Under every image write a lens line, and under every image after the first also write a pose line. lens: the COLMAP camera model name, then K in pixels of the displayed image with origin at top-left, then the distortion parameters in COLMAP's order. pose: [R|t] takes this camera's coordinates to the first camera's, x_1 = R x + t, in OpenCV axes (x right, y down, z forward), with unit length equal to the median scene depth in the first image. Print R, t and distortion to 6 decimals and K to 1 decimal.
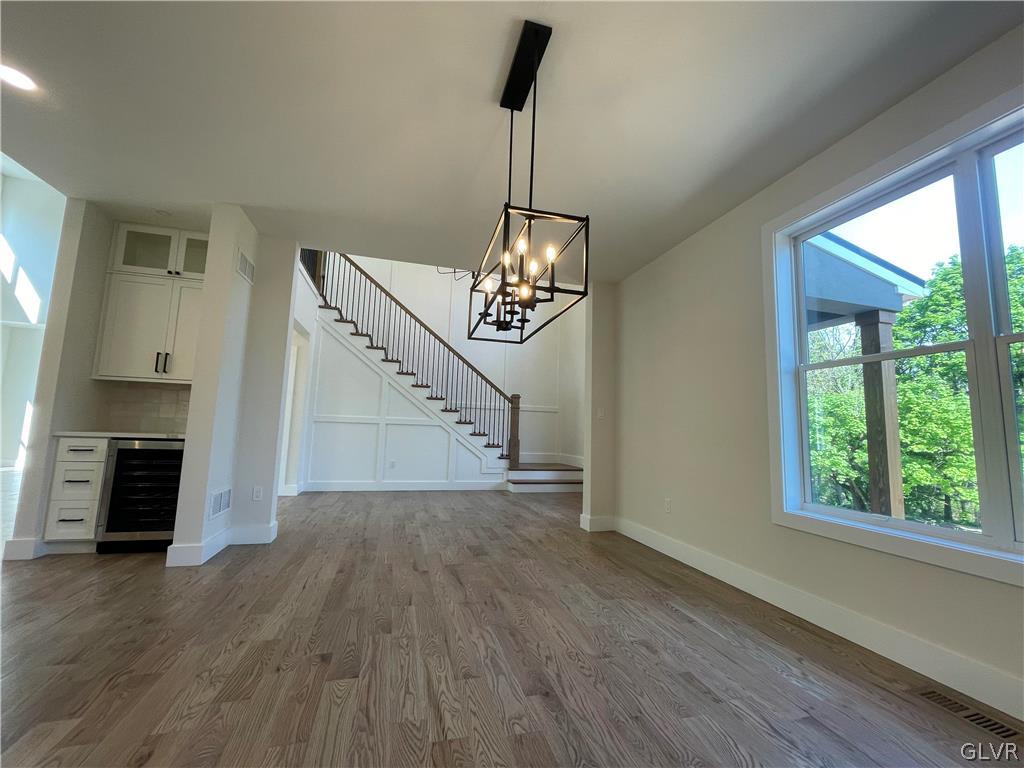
lens RADIAL K [[411.5, 0, 523.6], [0, 411.5, 381.1], [0, 0, 1]] dist [-0.007916, -0.000168]
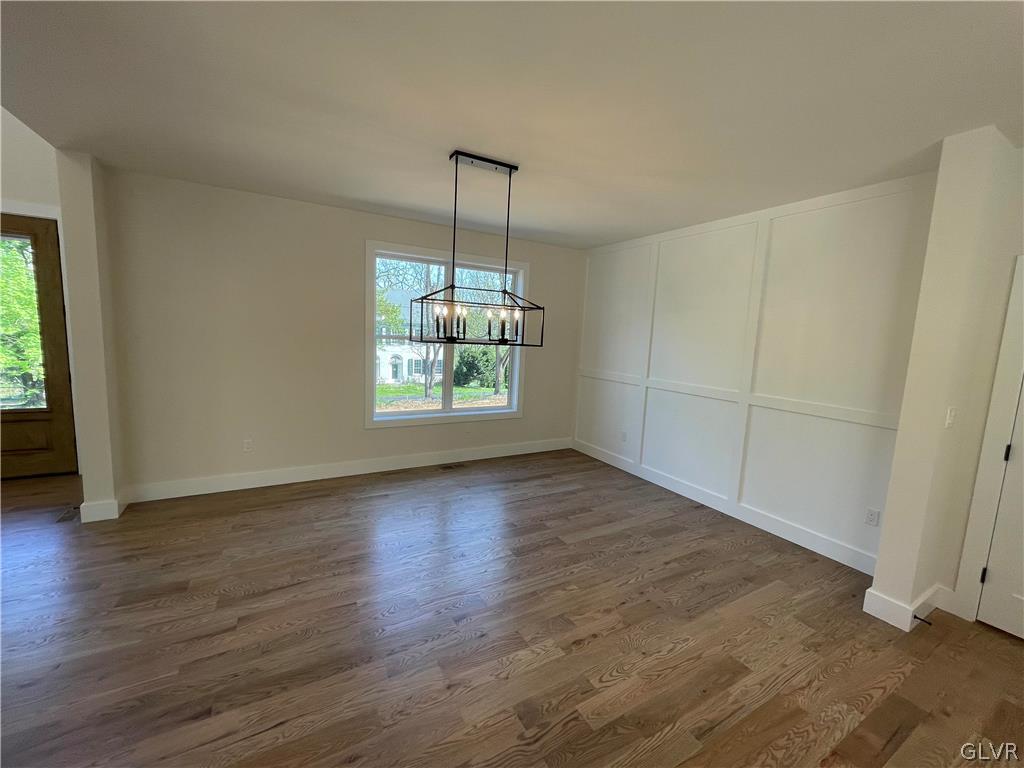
lens RADIAL K [[414.2, 0, 508.3], [0, 414.2, 382.7], [0, 0, 1]] dist [0.001203, -0.000255]
pose [[-0.215327, -0.158315, 0.963624, -0.892836], [-0.165728, 0.978382, 0.123707, -0.112095], [-0.962377, -0.133062, -0.236909, 0.691743]]
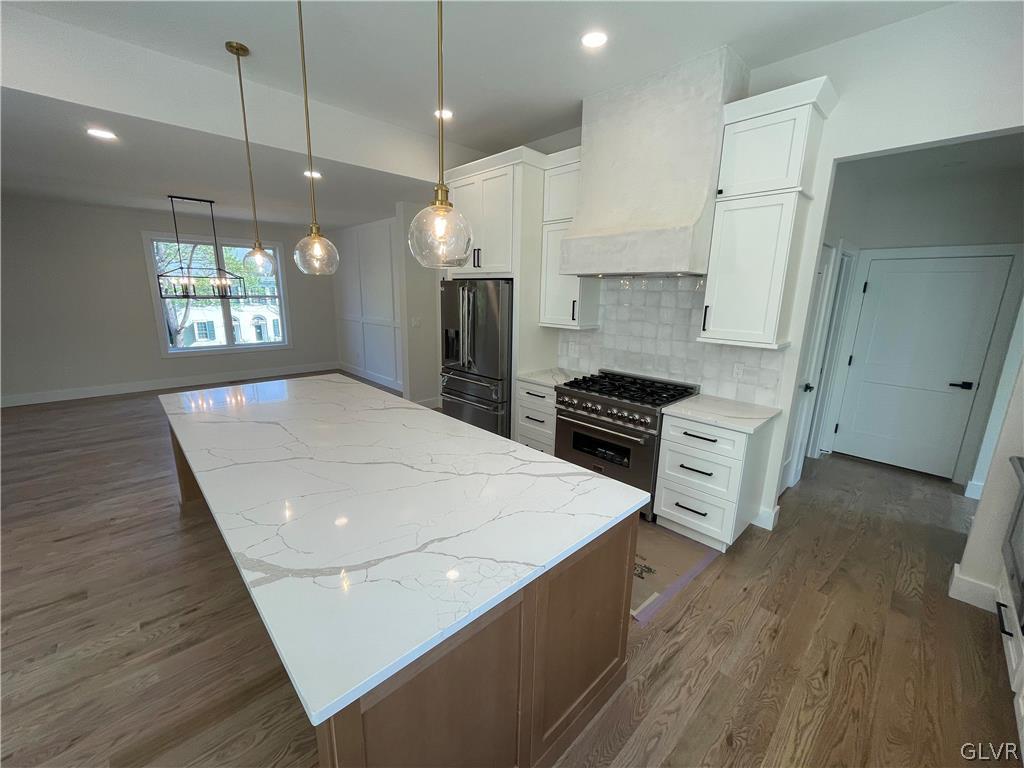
lens RADIAL K [[414.2, 0, 508.3], [0, 414.2, 382.7], [0, 0, 1]] dist [0.001203, -0.000255]
pose [[-0.447251, -0.233477, 0.863397, -2.050186], [-0.138665, 0.971756, 0.190949, -0.228529], [-0.883594, -0.034321, -0.466994, 0.249510]]
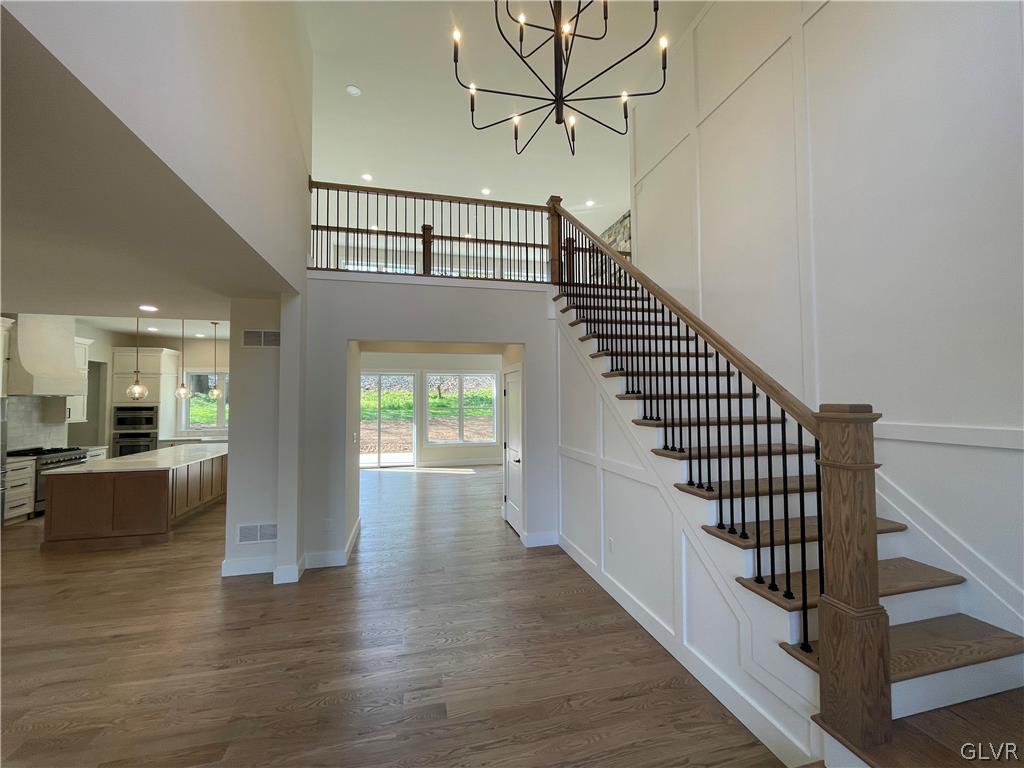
lens RADIAL K [[414.2, 0, 508.3], [0, 414.2, 382.7], [0, 0, 1]] dist [0.001203, -0.000255]
pose [[-0.063619, -0.078132, -0.994911, 0.505394], [0.120276, 0.989064, -0.085364, 0.036149], [0.990700, -0.125095, -0.053526, 1.848297]]
